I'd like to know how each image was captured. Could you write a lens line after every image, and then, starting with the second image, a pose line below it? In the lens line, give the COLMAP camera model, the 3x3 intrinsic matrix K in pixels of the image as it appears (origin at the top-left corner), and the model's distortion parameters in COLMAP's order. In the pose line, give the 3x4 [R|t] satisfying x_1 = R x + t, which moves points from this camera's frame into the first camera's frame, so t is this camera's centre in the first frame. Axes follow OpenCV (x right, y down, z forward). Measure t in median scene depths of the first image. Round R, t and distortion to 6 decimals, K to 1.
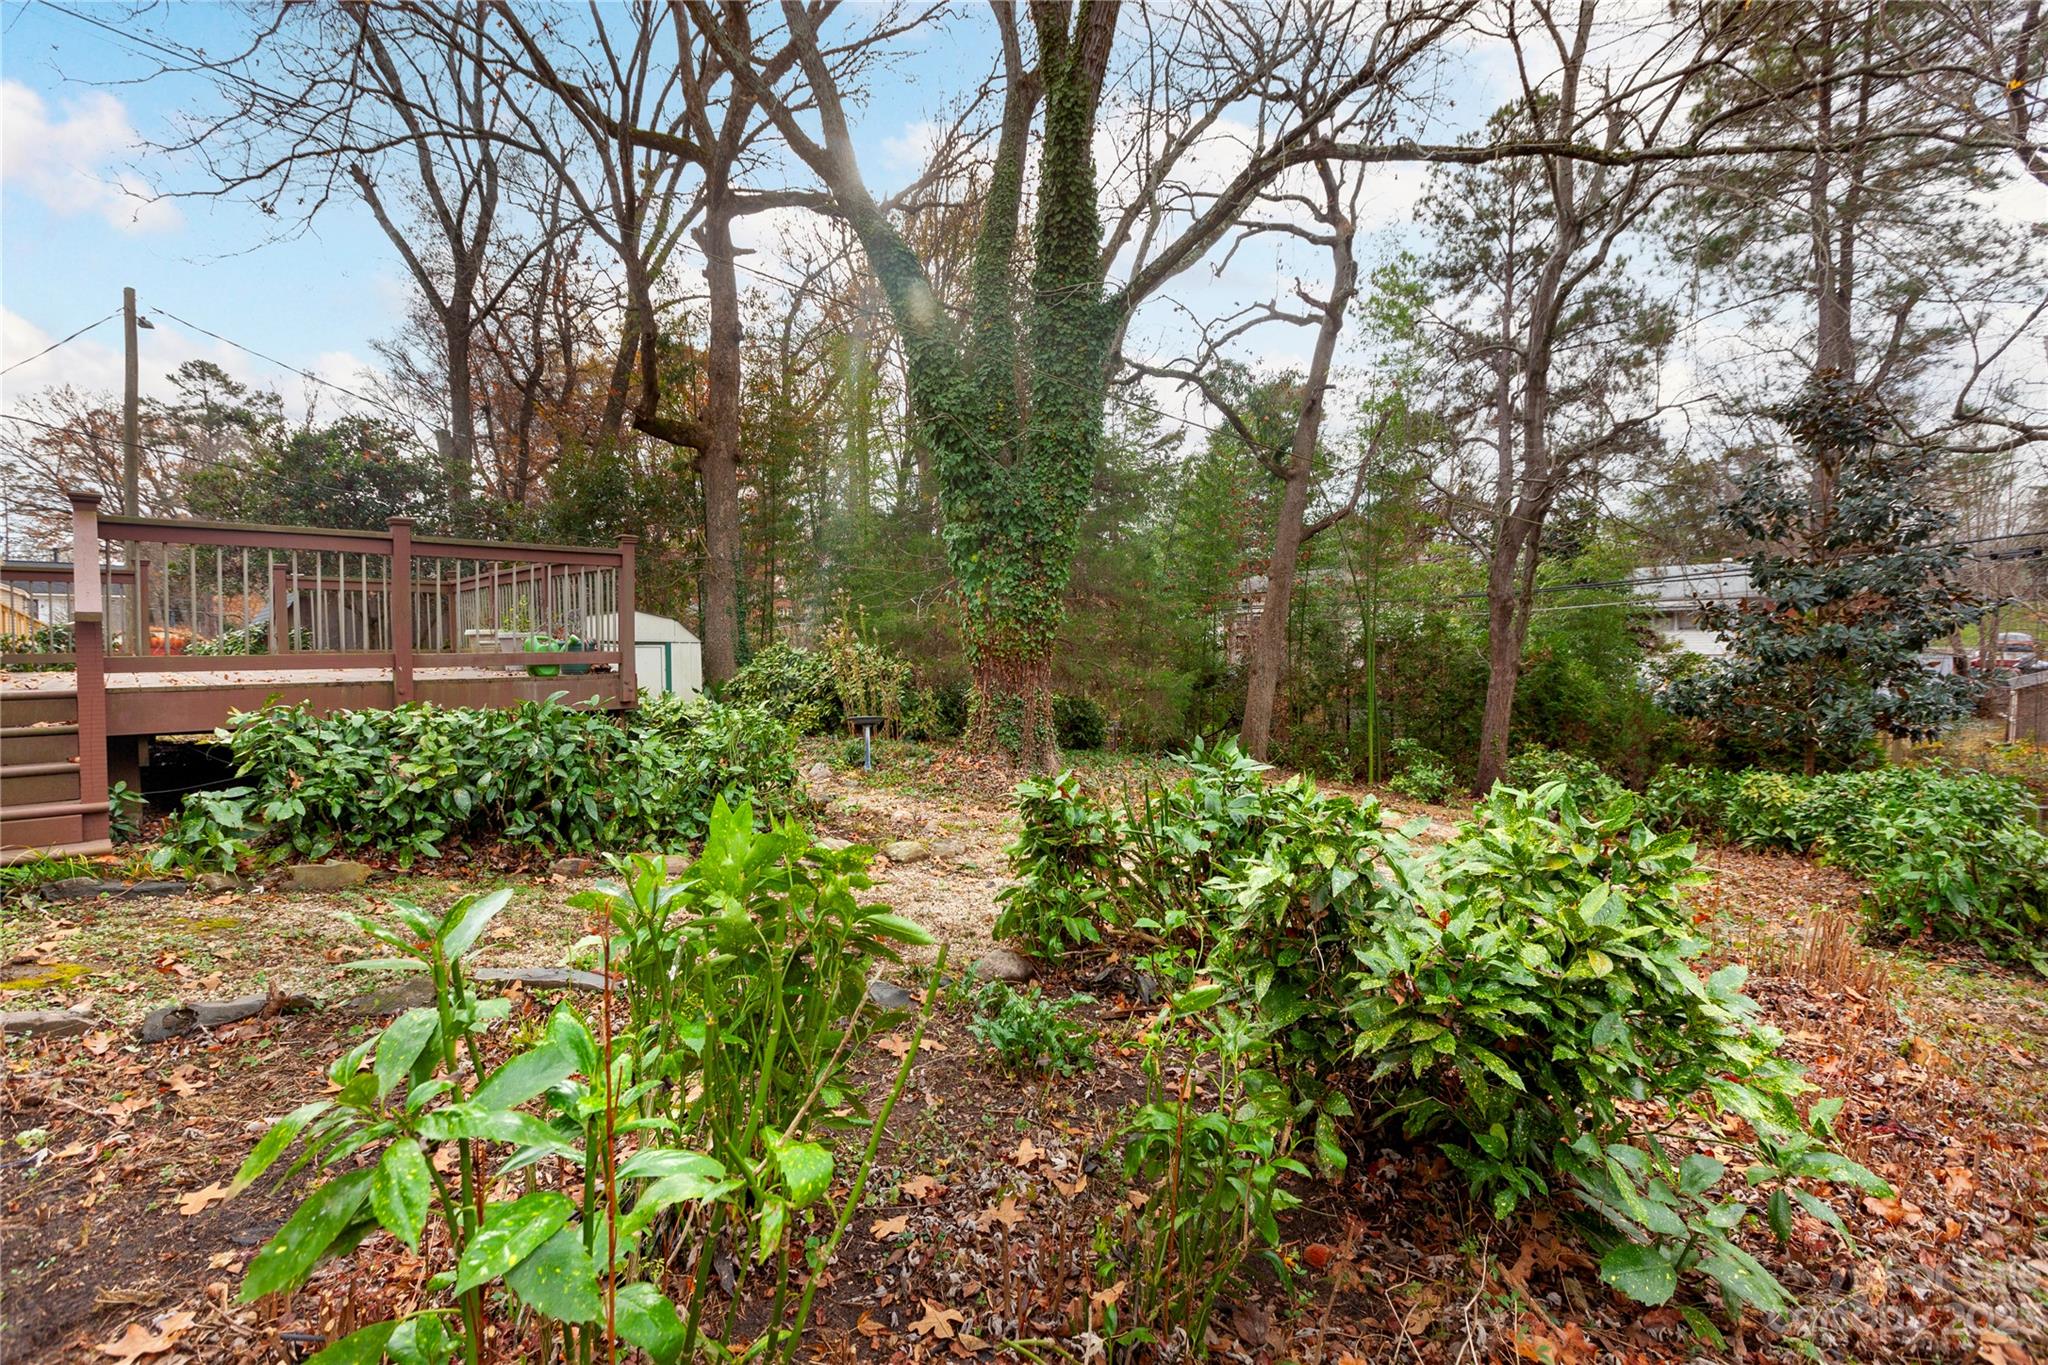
lens RADIAL K [[911.2, 0, 1005.9], [0, 911.2, 674.9], [0, 0, 1]] dist [-0.000015, -0.000414]
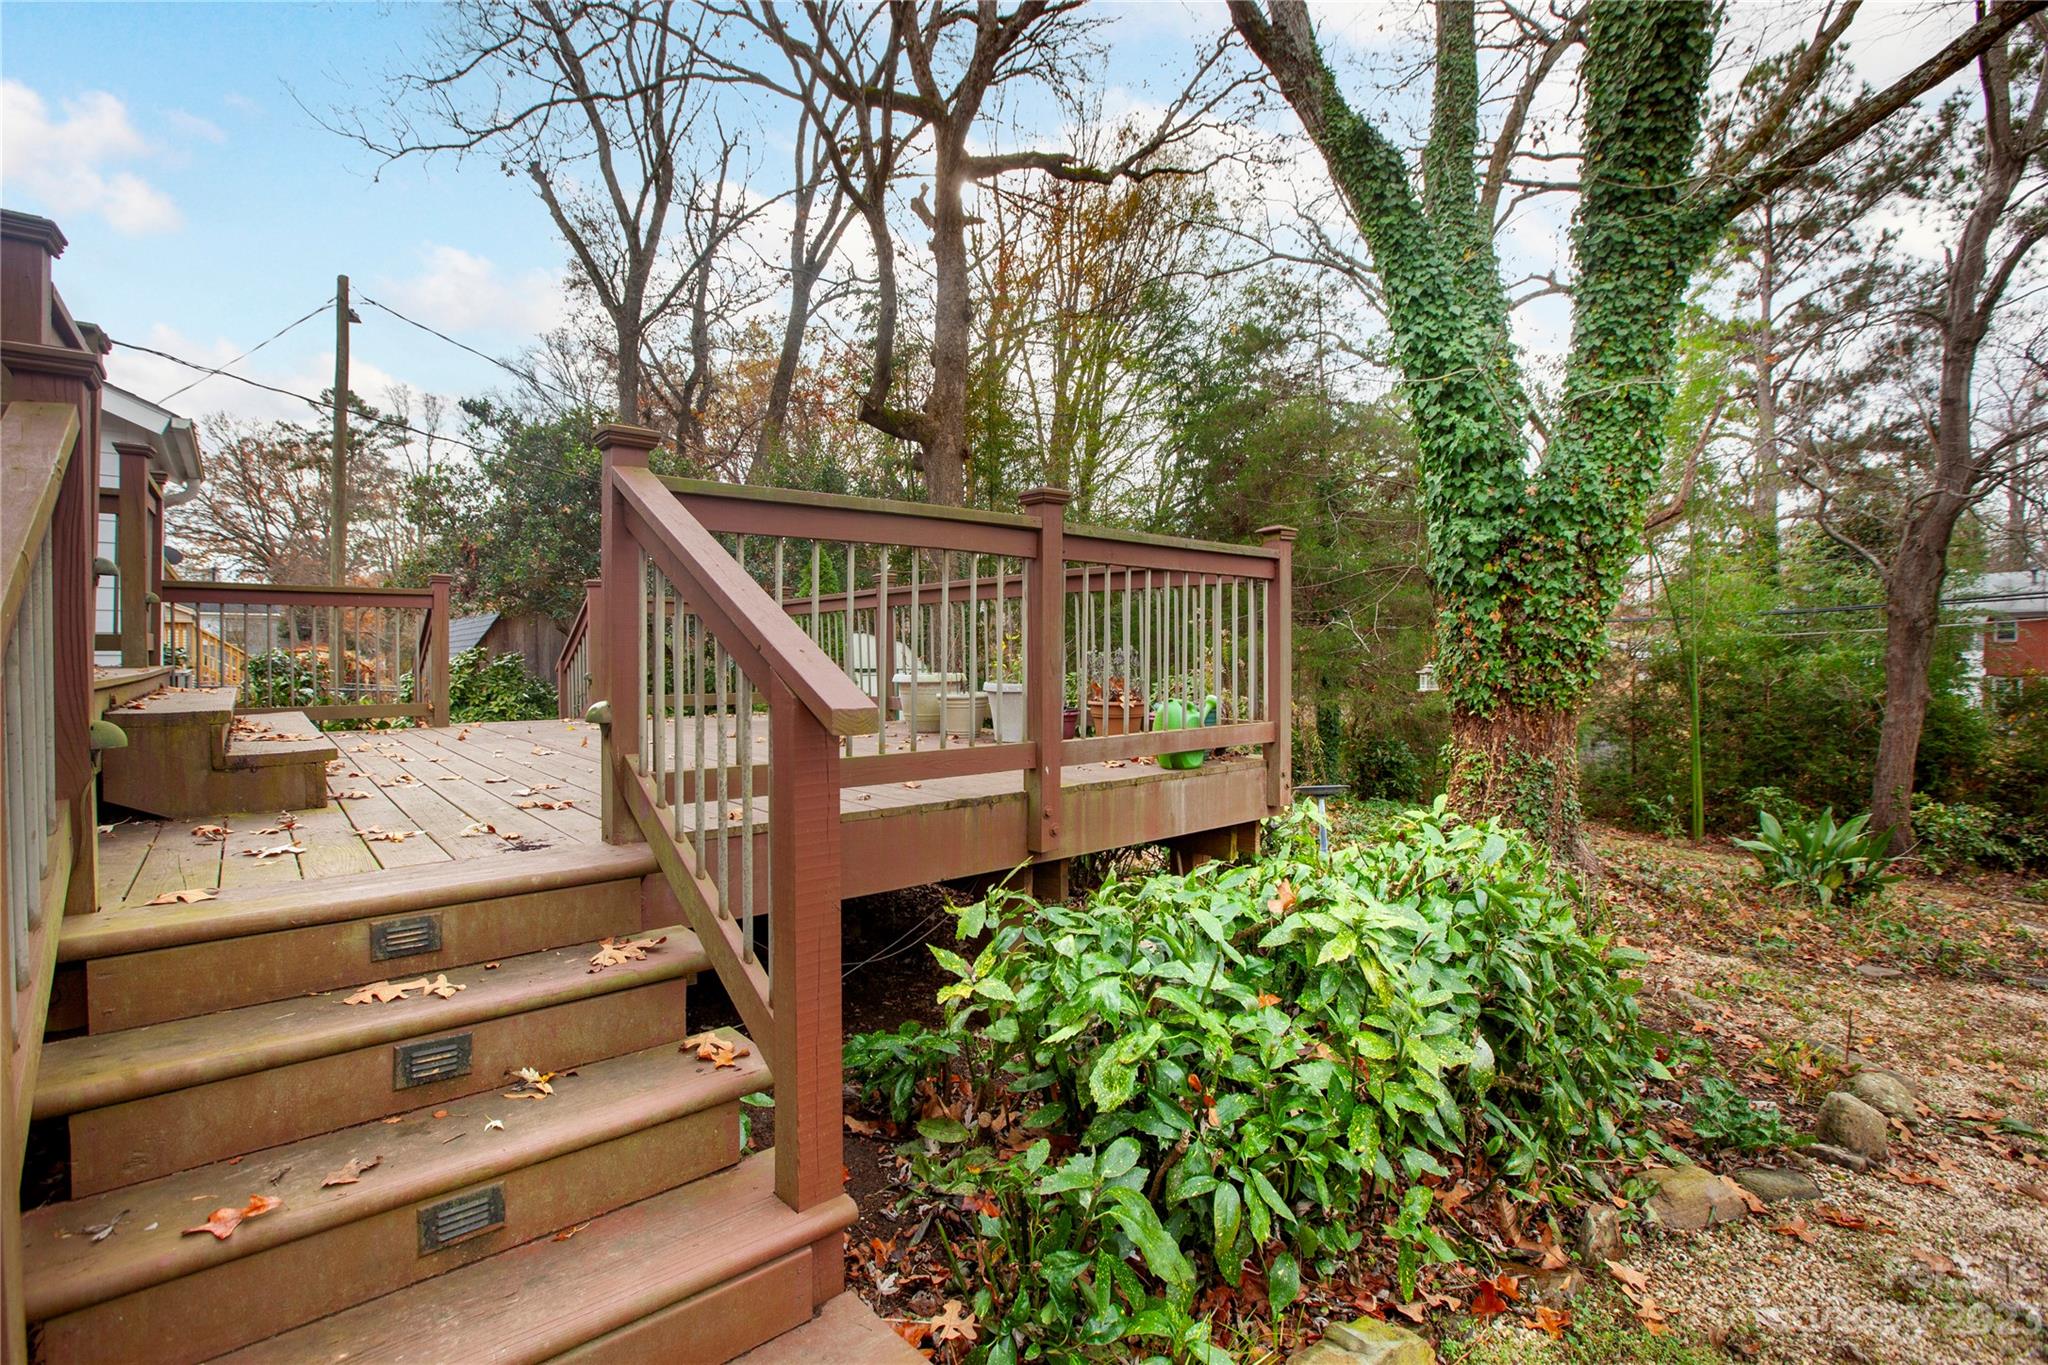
lens RADIAL K [[933.3, 0, 1004.8], [0, 933.3, 665.2], [0, 0, 1]] dist [-0.046028, 0.014204]
pose [[0.996927, 0.002510, -0.078291, -0.366750], [-0.004624, 0.999629, -0.026839, -0.030623], [0.078195, 0.027119, 0.996569, 0.255362]]
